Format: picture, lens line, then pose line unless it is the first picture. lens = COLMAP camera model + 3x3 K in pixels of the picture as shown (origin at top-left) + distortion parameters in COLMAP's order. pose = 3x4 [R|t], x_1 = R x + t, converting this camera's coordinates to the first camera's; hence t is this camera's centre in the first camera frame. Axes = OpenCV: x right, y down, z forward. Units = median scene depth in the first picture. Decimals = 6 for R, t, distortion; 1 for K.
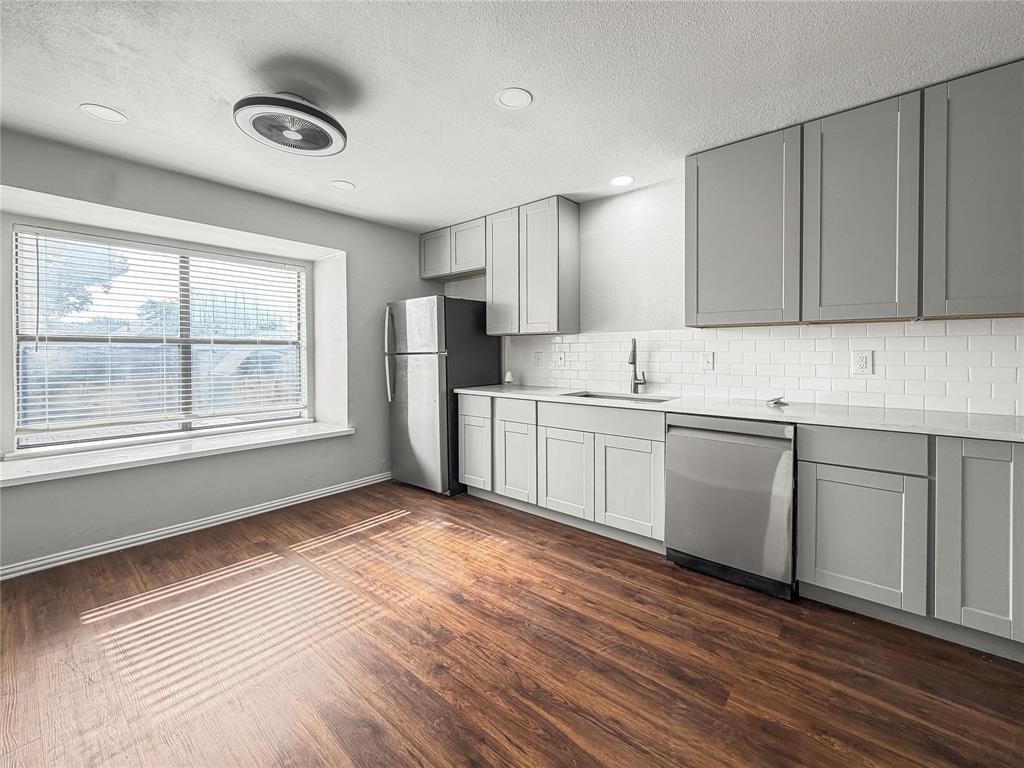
lens RADIAL K [[417.4, 0, 514.9], [0, 417.4, 356.4], [0, 0, 1]] dist [0.000776, -0.000277]
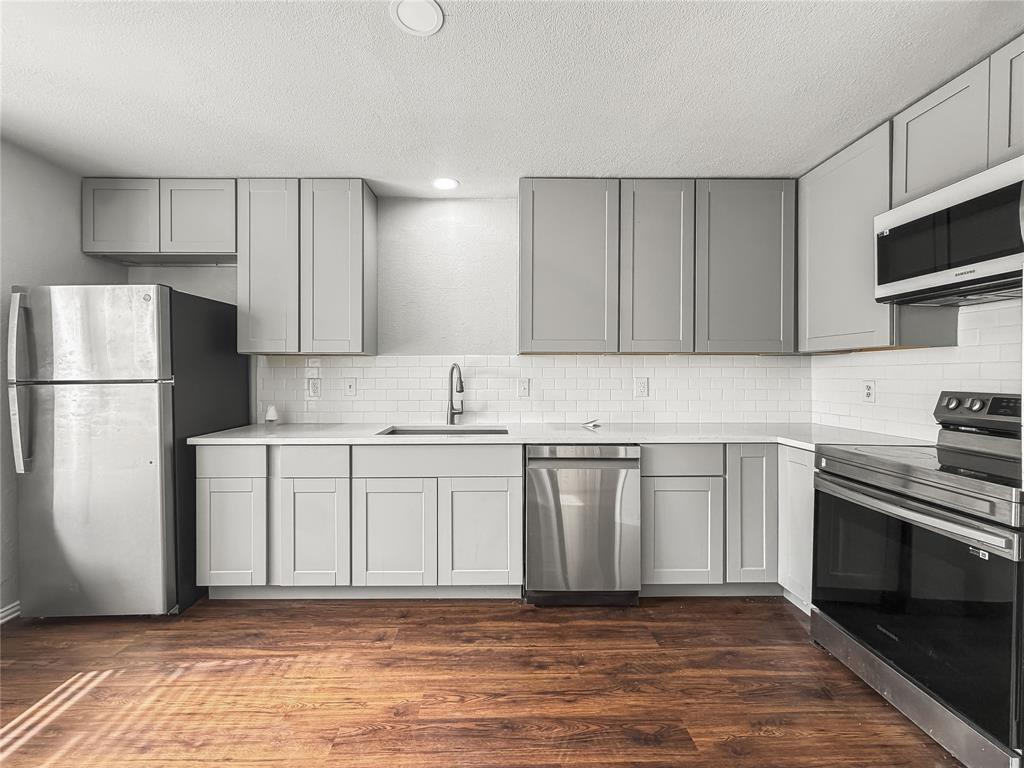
lens RADIAL K [[417.4, 0, 494.3], [0, 417.4, 375.8], [0, 0, 1]] dist [0.000776, -0.000277]
pose [[0.766485, 0.001721, 0.642260, -0.248539], [0.005650, 0.999940, -0.009423, -0.008905], [-0.642237, 0.010851, 0.766429, 0.287785]]
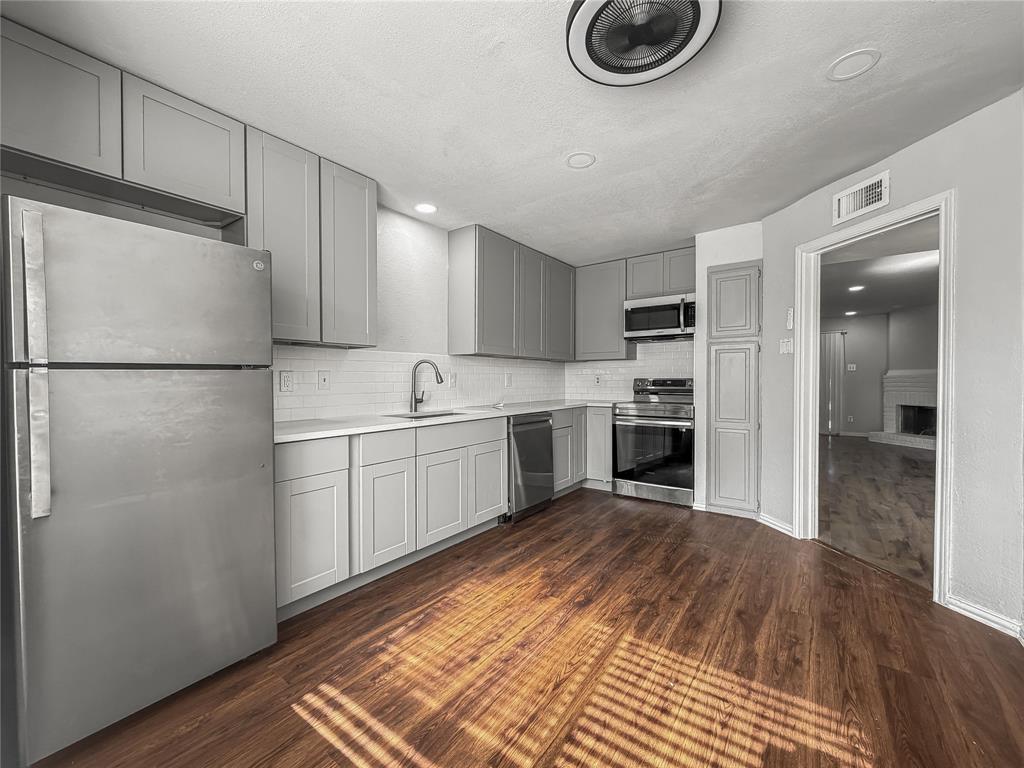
lens RADIAL K [[417.4, 0, 518.2], [0, 417.4, 380.7], [0, 0, 1]] dist [0.000776, -0.000277]
pose [[-0.053994, 0.000537, 0.998541, -0.873167], [0.016209, 0.999869, 0.000338, 0.015813], [-0.998410, 0.016204, -0.053996, 0.904993]]
